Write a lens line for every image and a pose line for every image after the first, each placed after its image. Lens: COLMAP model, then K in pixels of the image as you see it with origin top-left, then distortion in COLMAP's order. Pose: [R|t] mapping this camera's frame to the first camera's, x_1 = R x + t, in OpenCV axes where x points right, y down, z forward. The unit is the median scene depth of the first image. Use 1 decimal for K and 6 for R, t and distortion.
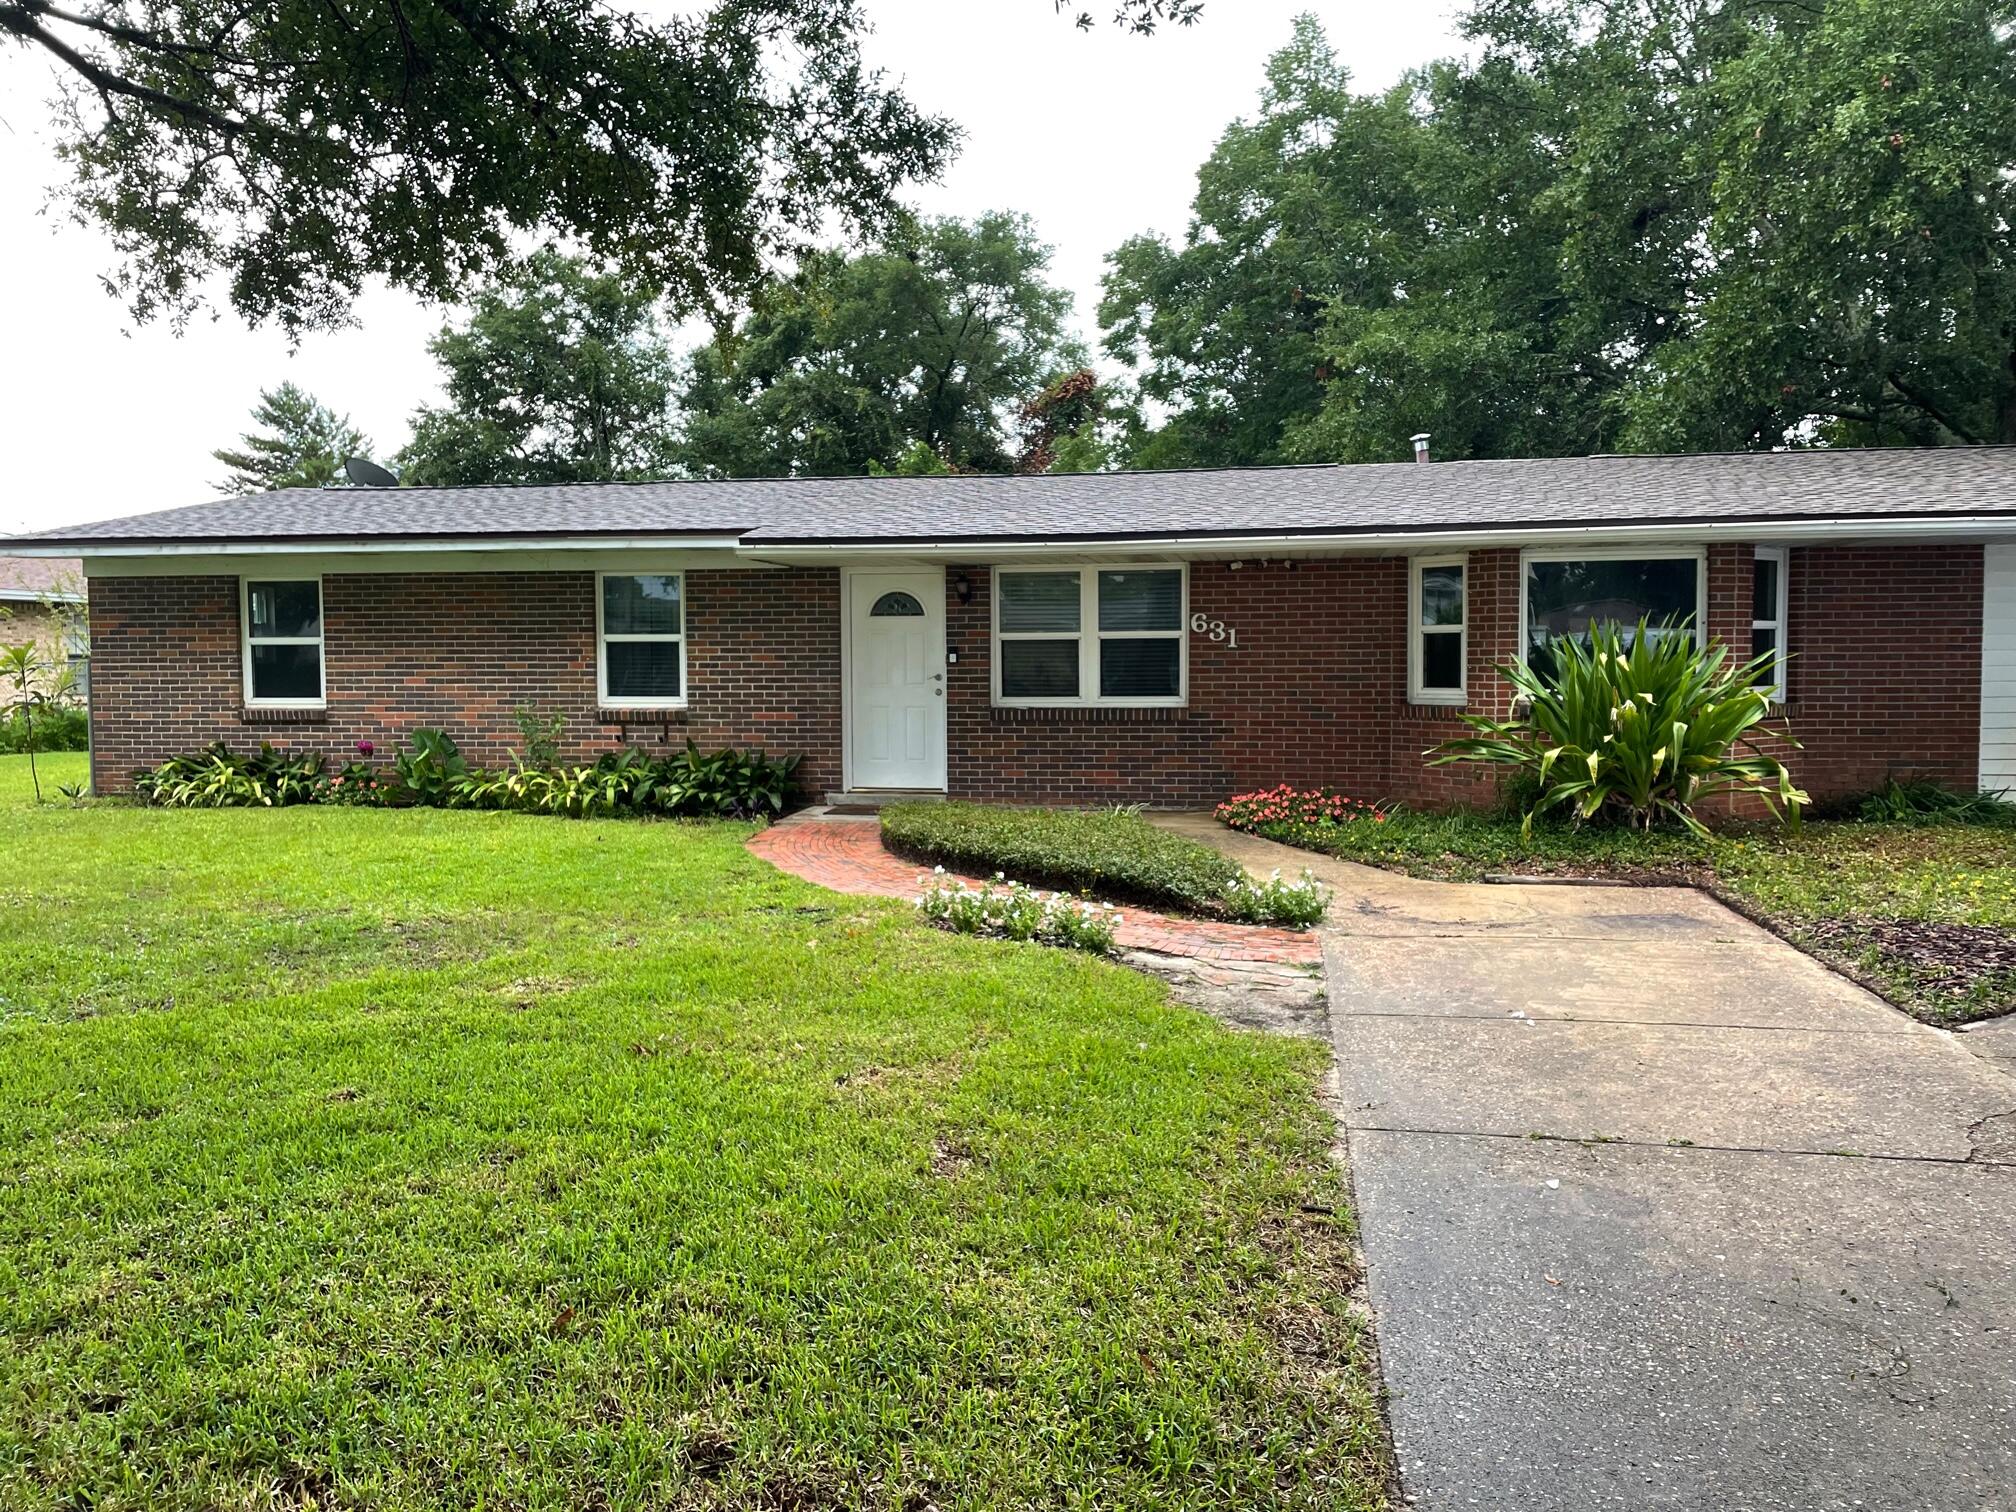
lens RADIAL K [[1492.3, 0, 1008.4], [0, 1492.3, 752.4], [0, 0, 1]] dist [0.009935, 0.000603]
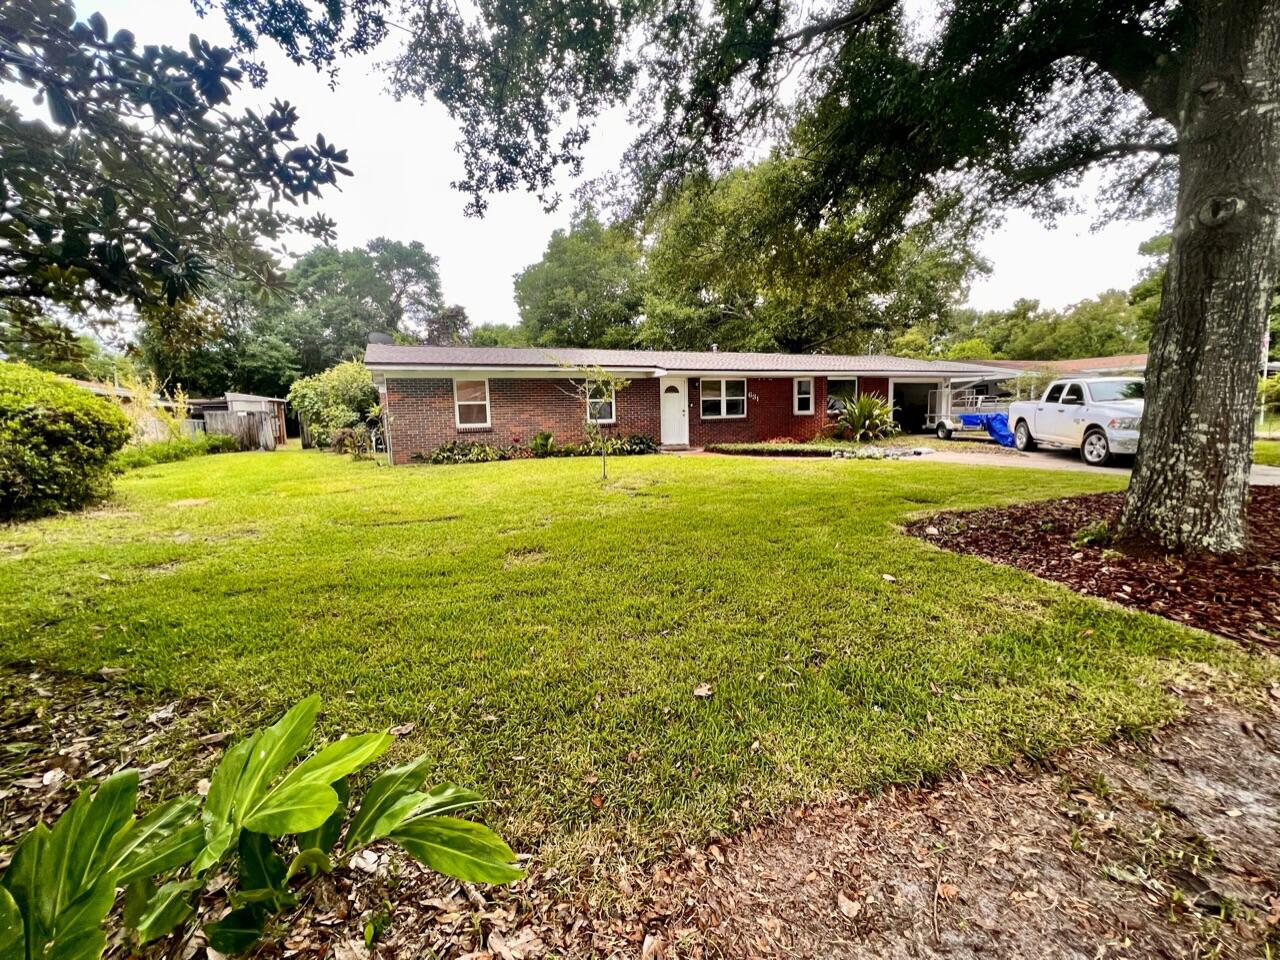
lens RADIAL K [[521.8, 0, 642.4], [0, 521.8, 481.7], [0, 0, 1]] dist [-0.000006, 0.000031]
pose [[0.834772, -0.091190, 0.542993, -0.819883], [0.054433, 0.995027, 0.083421, 0.007528], [-0.547899, -0.040081, 0.835584, 0.024895]]
